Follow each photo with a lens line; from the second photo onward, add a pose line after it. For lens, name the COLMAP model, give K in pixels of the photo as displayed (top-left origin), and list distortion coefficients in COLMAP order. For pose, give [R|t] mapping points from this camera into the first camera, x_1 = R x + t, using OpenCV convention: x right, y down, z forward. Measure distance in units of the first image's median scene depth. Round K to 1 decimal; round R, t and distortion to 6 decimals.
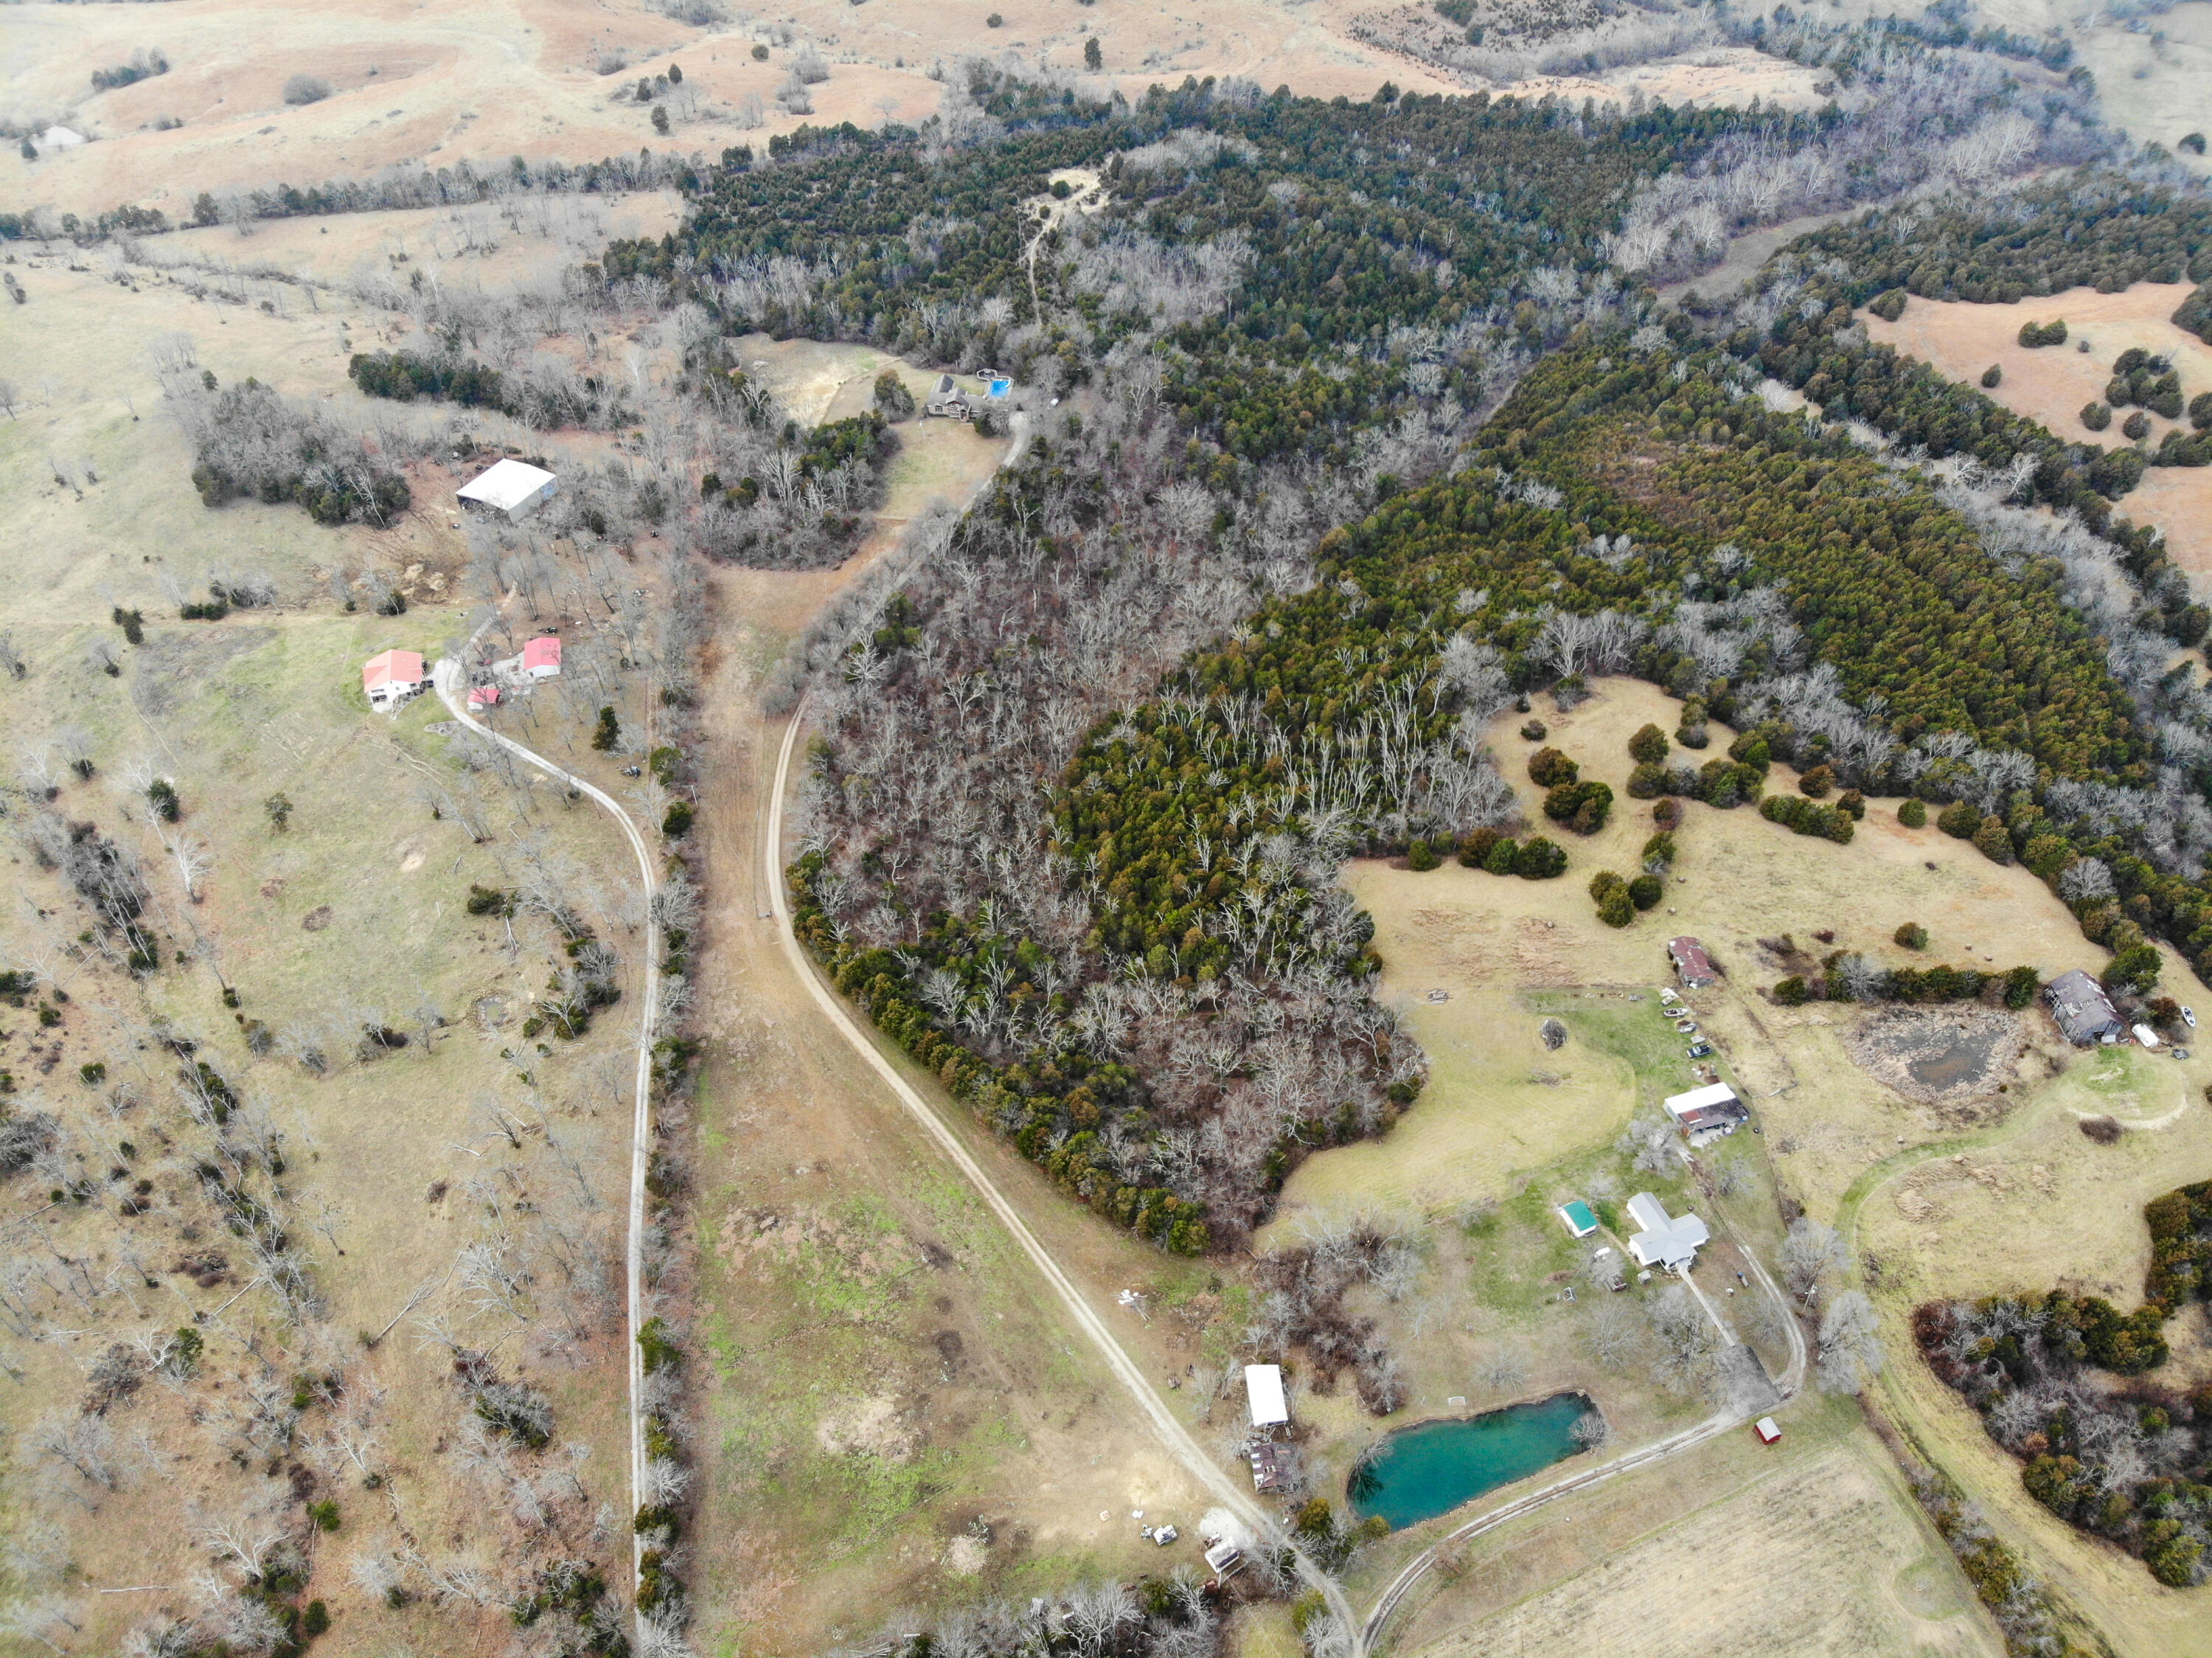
lens RADIAL K [[1618.0, 0, 1075.2], [0, 1618.0, 835.8], [0, 0, 1]] dist [0.068041, -0.229047]
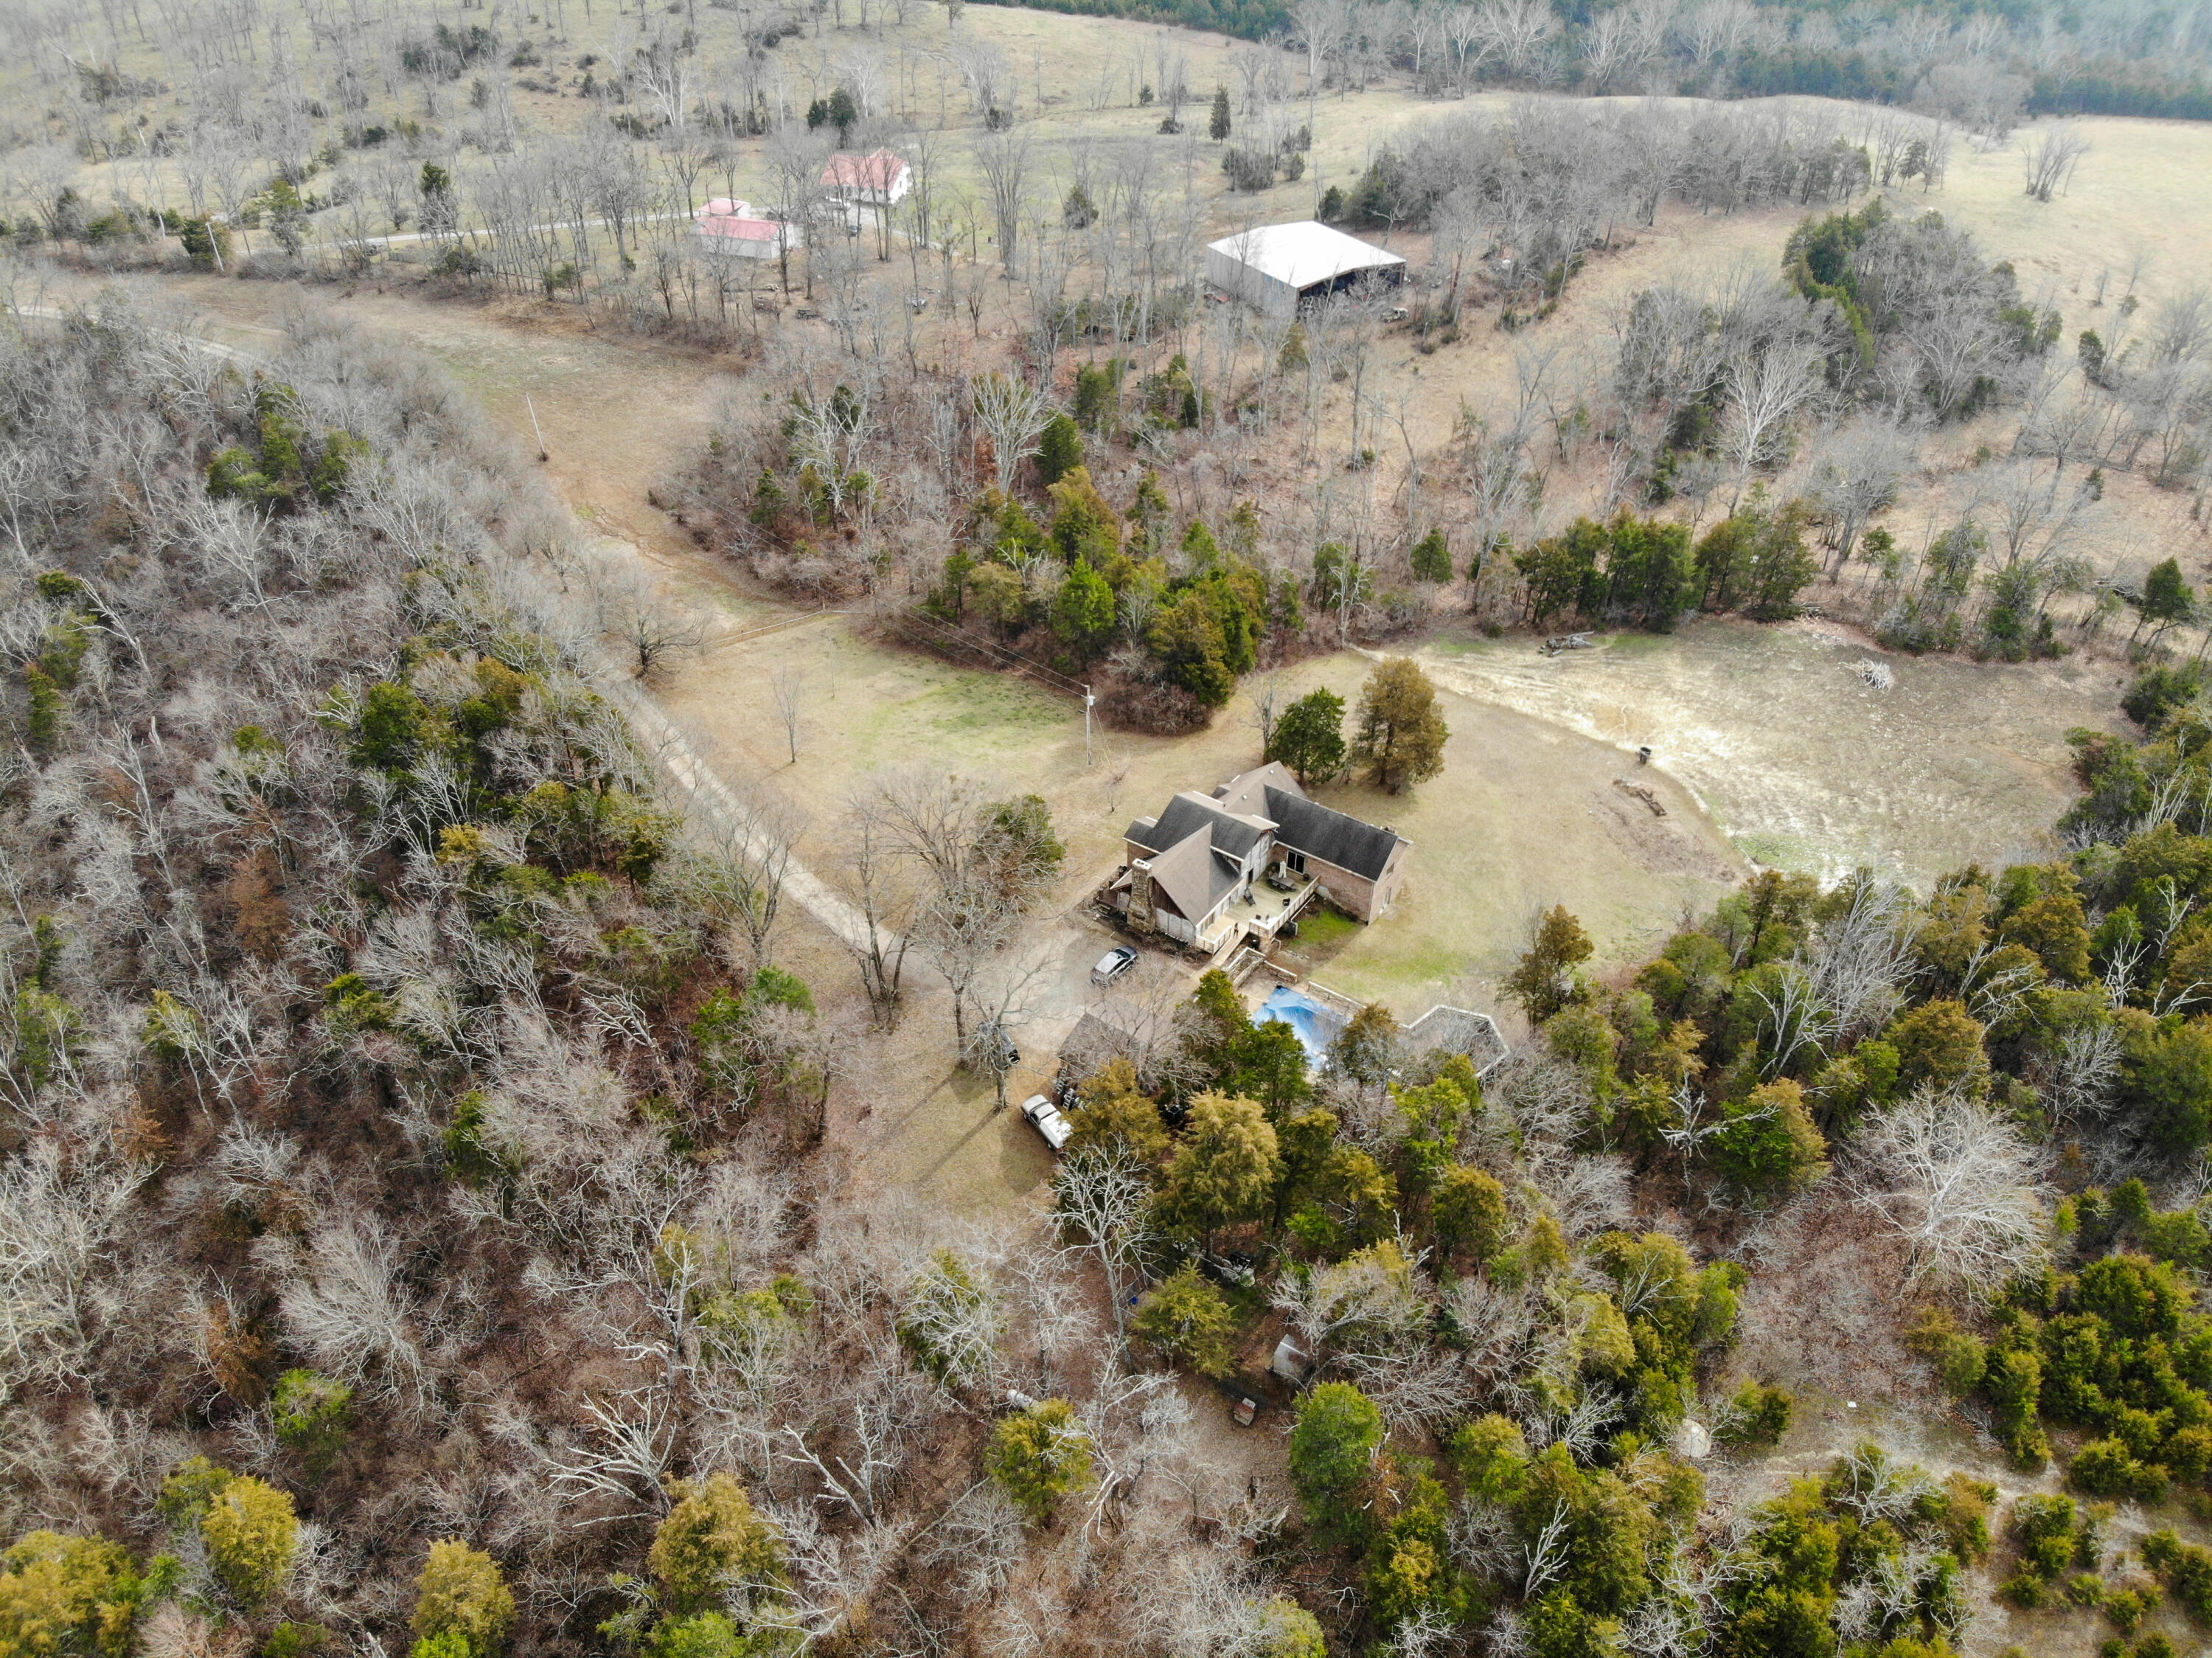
lens RADIAL K [[1636.1, 0, 1117.7], [0, 1636.1, 820.3], [0, 0, 1]] dist [0.109018, -0.284858]
pose [[-0.475789, 0.534239, -0.698723, 0.108857], [-0.621648, 0.357741, 0.696832, -0.436628], [0.622237, 0.765904, 0.161900, 0.952112]]
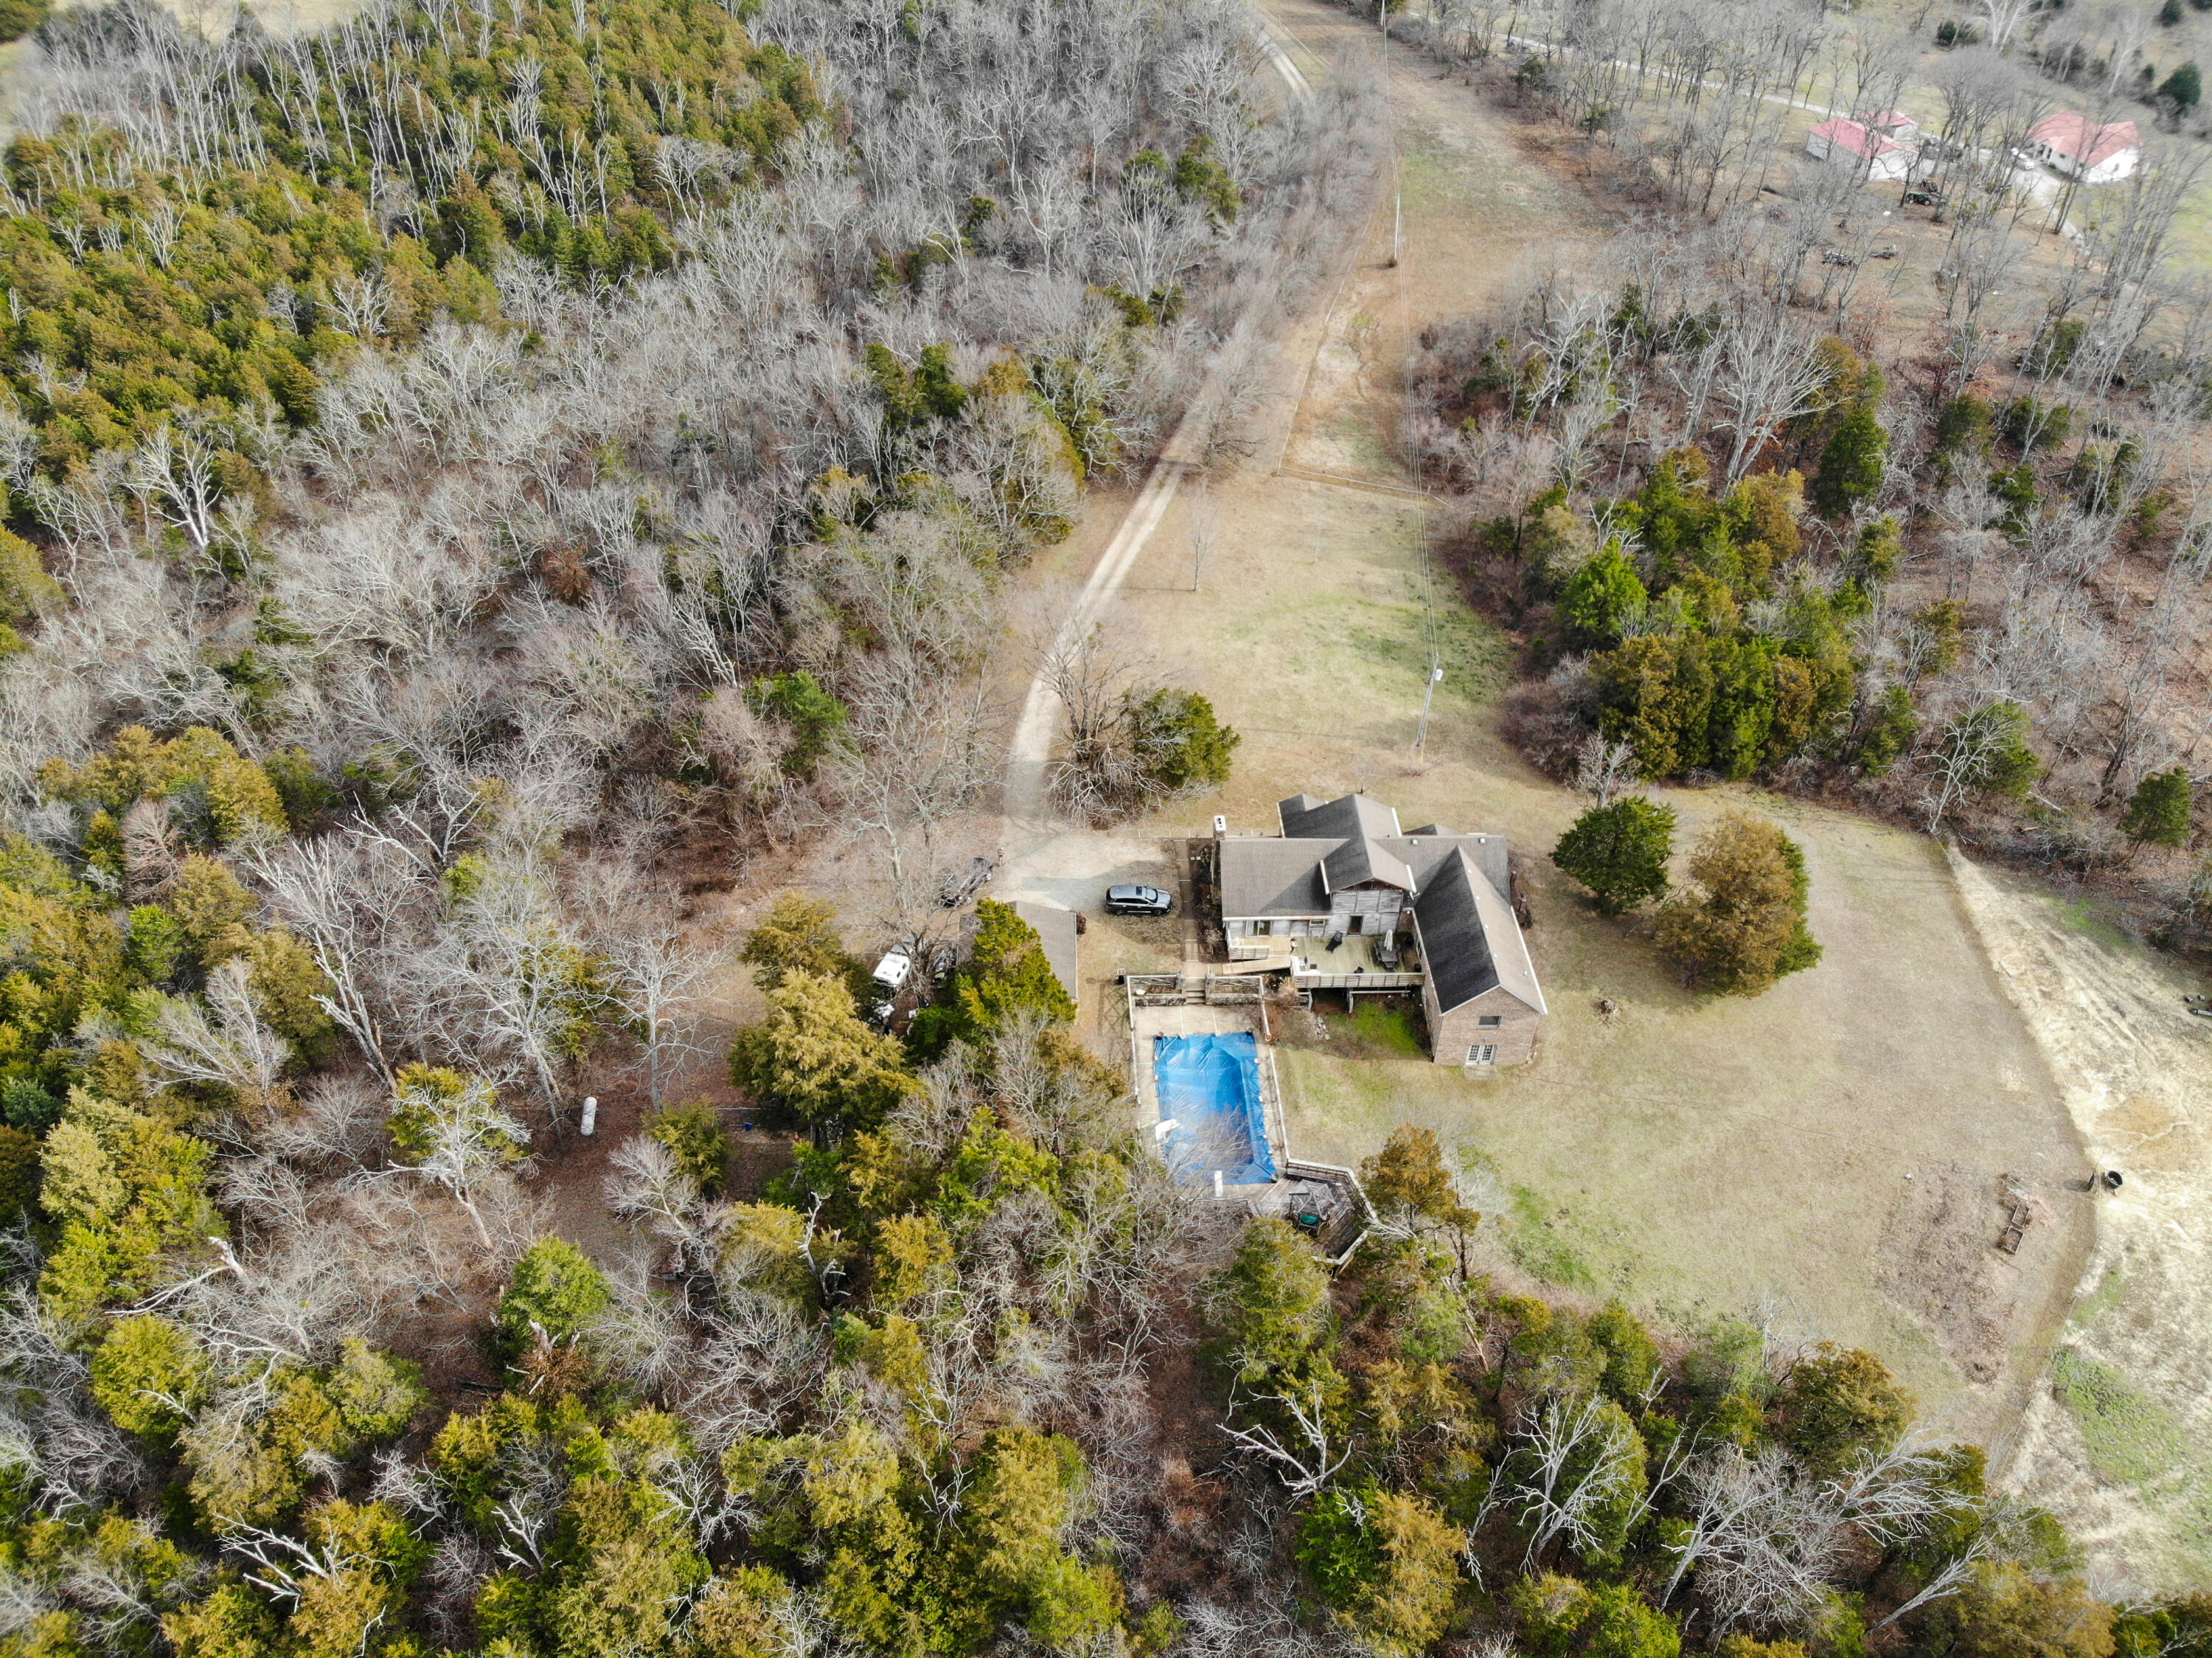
lens RADIAL K [[1584.3, 0, 1129.4], [0, 1584.3, 873.6], [0, 0, 1]] dist [0.158383, -0.291333]
pose [[-0.987936, 0.098471, -0.119524, -0.019695], [-0.115428, 0.046312, 0.992236, -0.467383], [0.103241, 0.994062, -0.034387, 1.009635]]
